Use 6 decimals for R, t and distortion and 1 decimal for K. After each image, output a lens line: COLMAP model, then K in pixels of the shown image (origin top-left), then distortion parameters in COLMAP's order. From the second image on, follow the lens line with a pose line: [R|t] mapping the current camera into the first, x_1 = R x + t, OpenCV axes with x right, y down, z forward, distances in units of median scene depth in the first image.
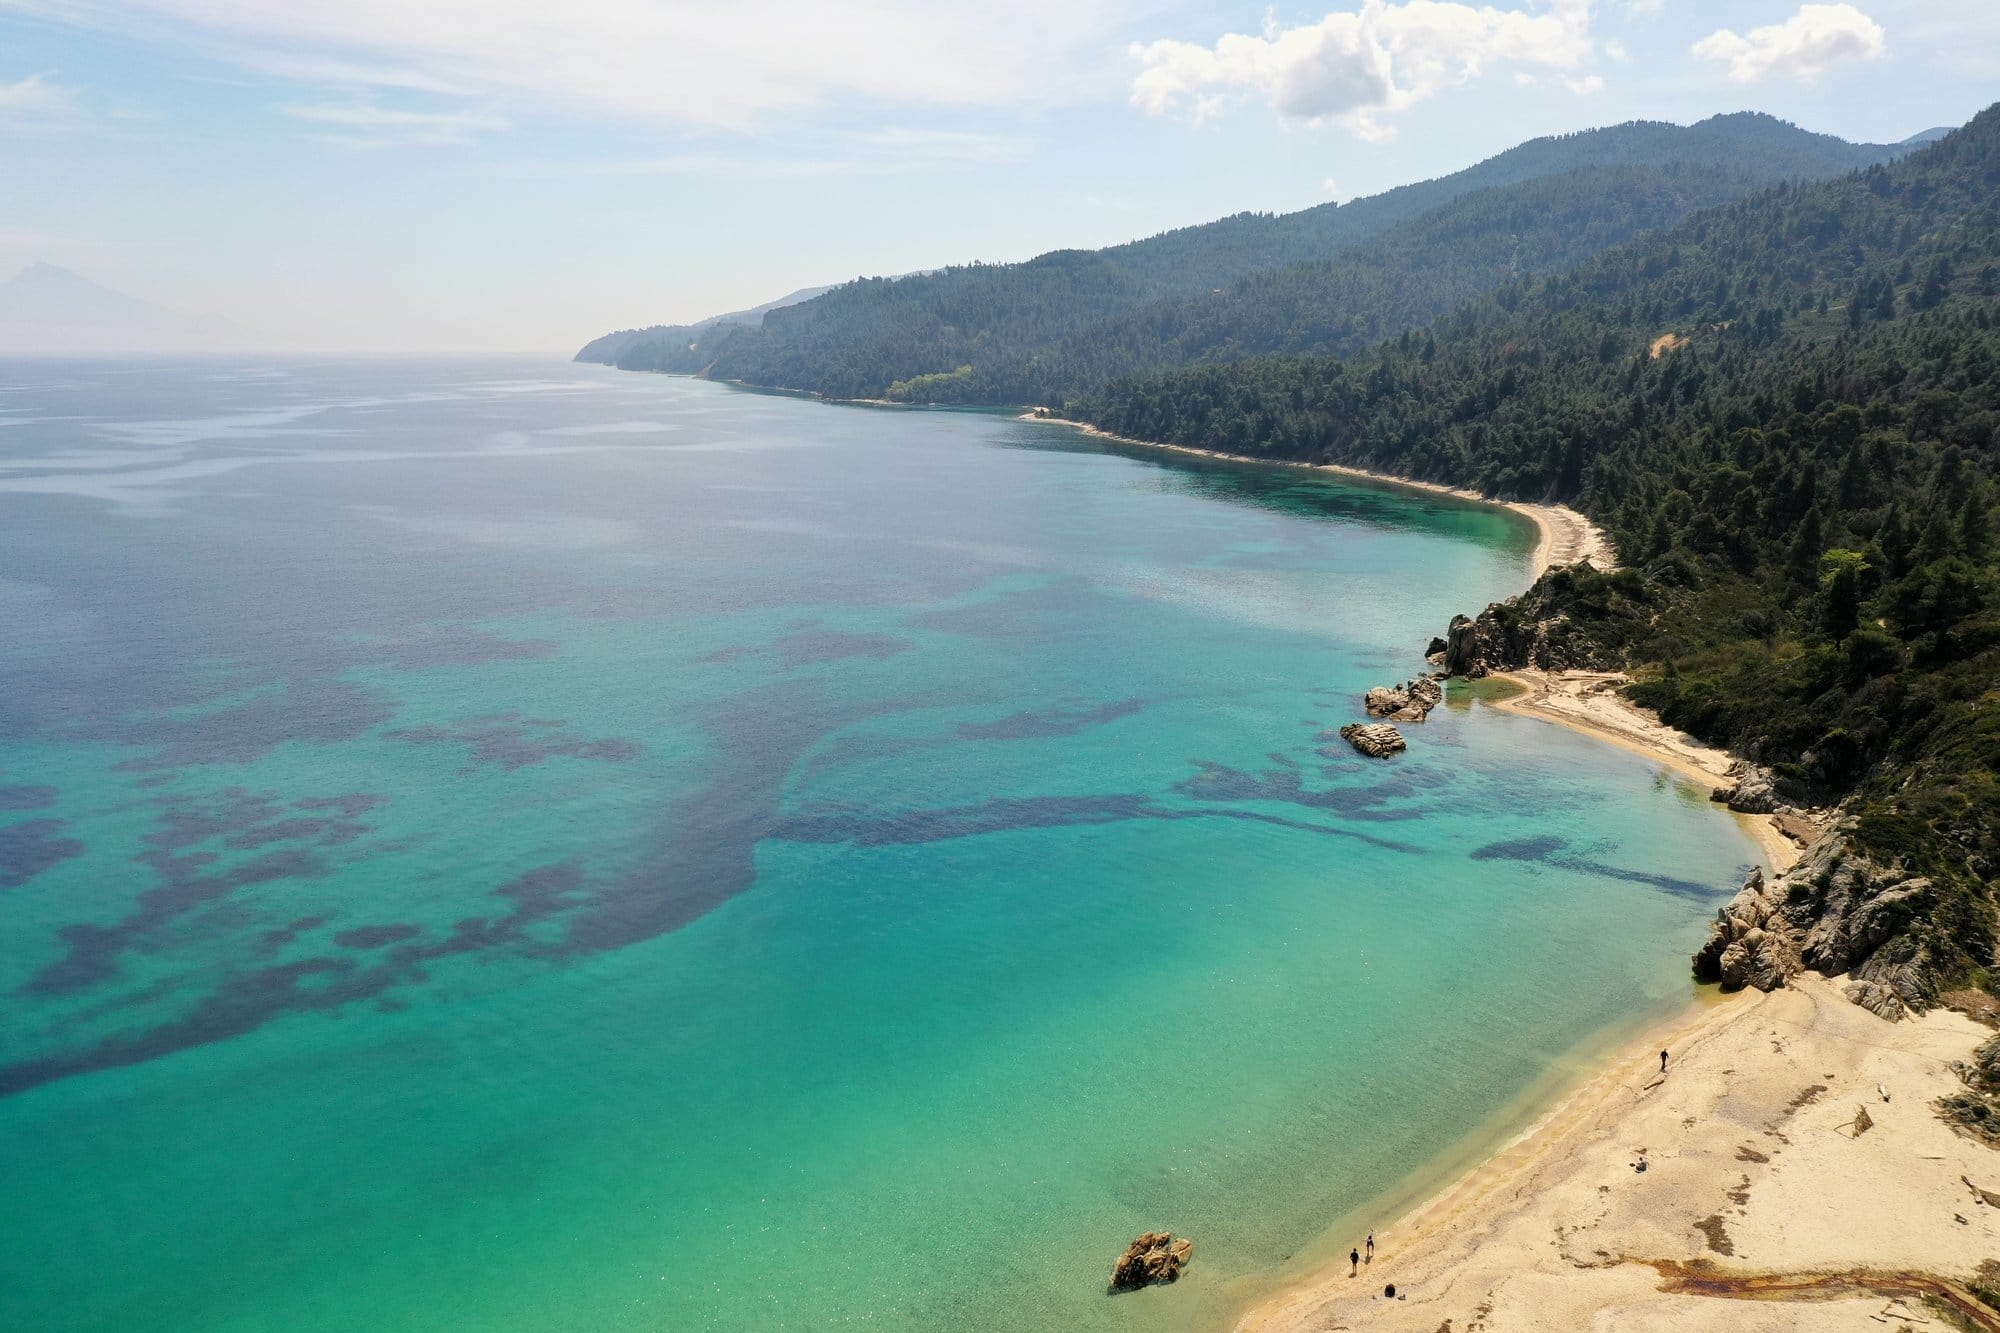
lens RADIAL K [[1583.0, 0, 994.9], [0, 1583.0, 670.6], [0, 0, 1]] dist [0.005848, 0.013080]
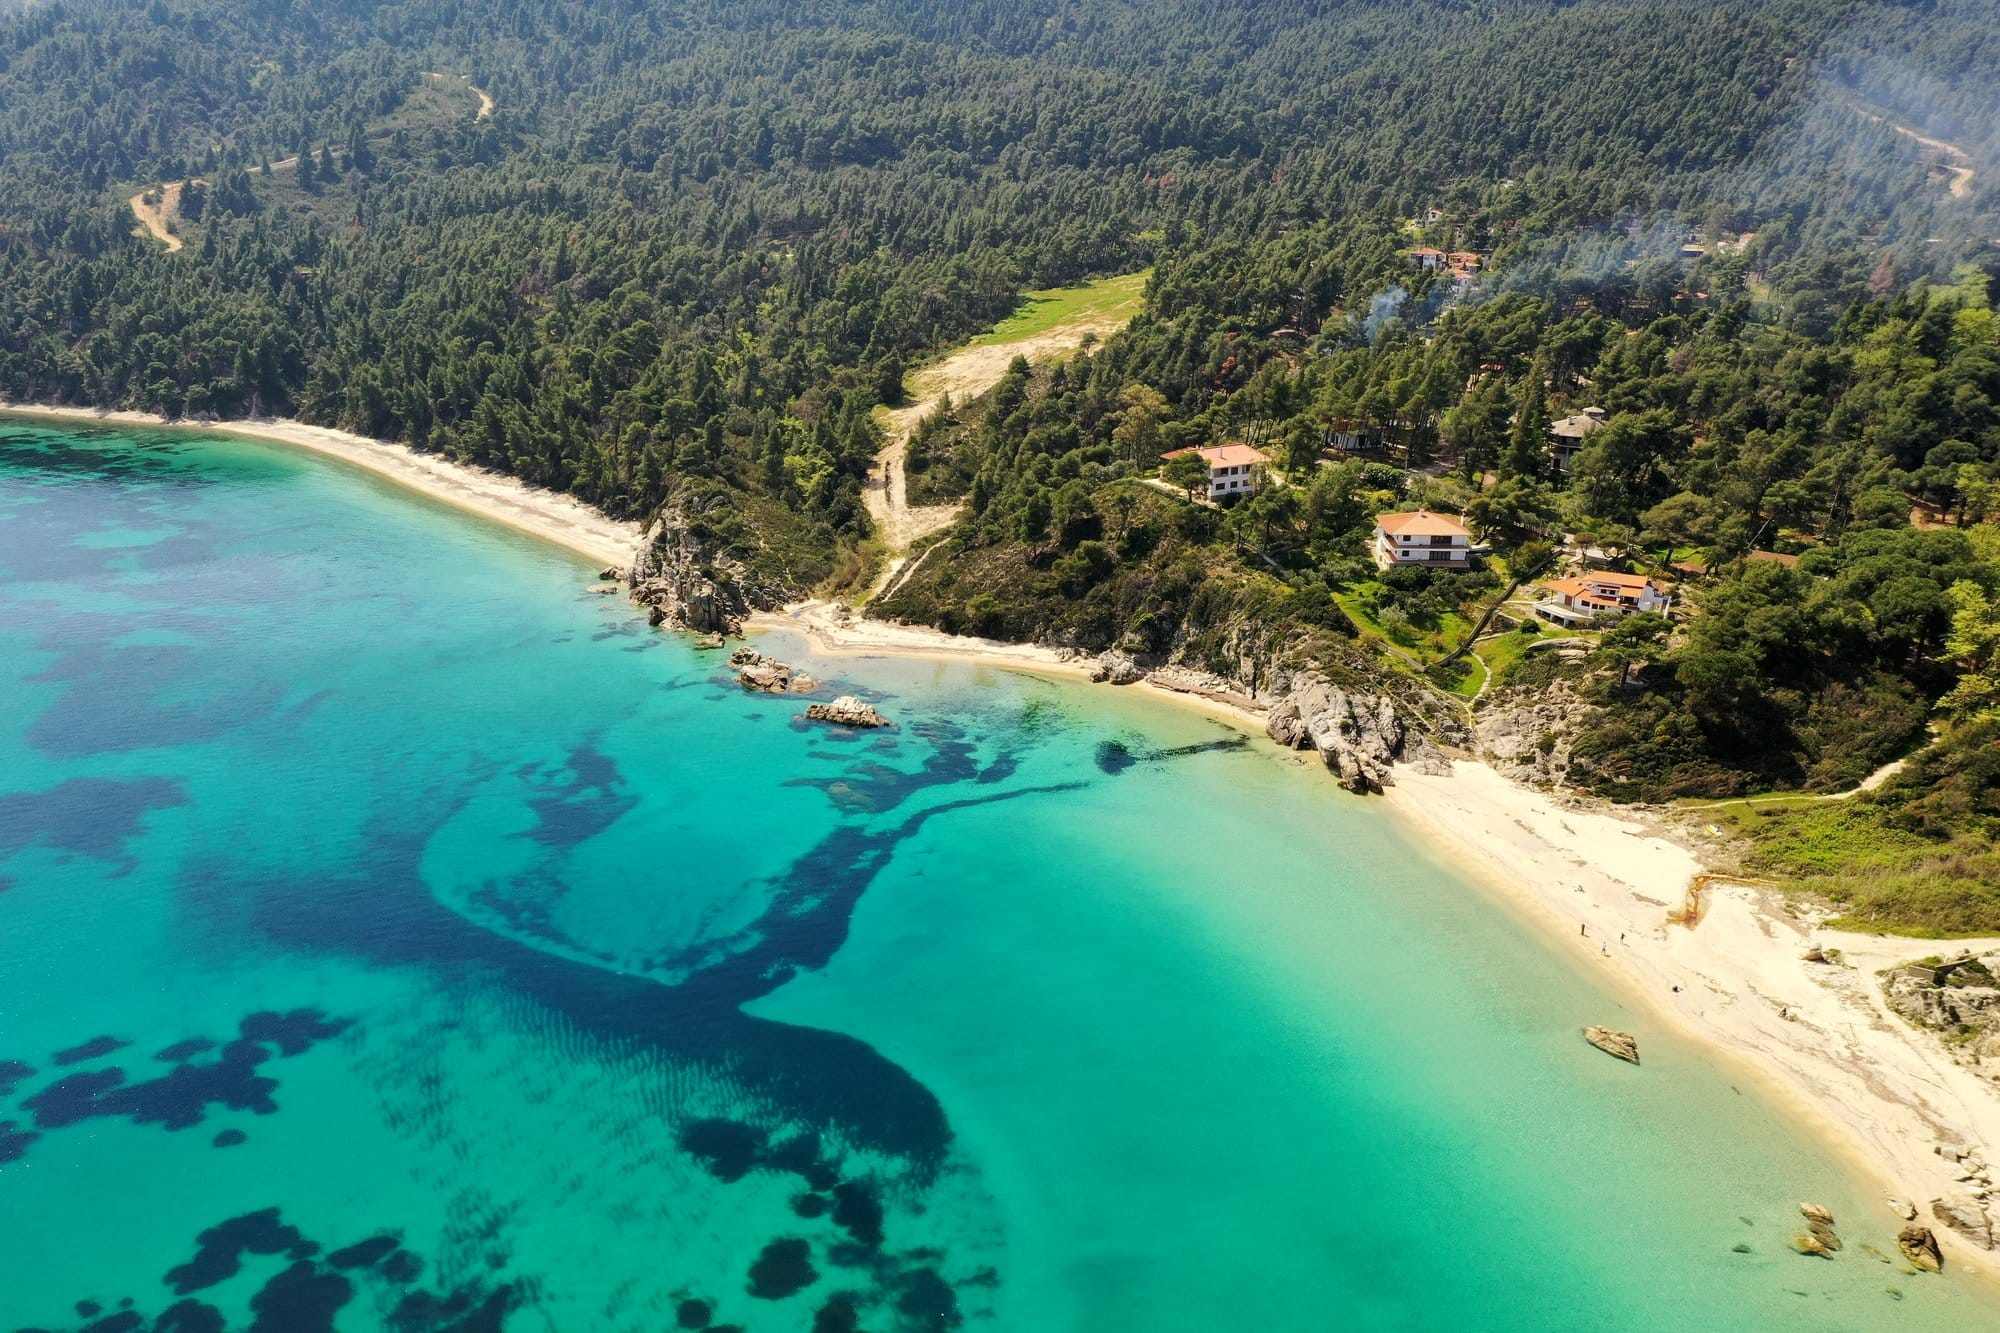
lens RADIAL K [[1583.0, 0, 997.8], [0, 1583.0, 665.3], [0, 0, 1]] dist [0.005848, 0.013080]
pose [[0.491724, -0.288617, 0.821528, -0.246440], [0.183867, 0.956612, 0.226022, -0.087677], [-0.851117, 0.039911, 0.523456, 0.099679]]
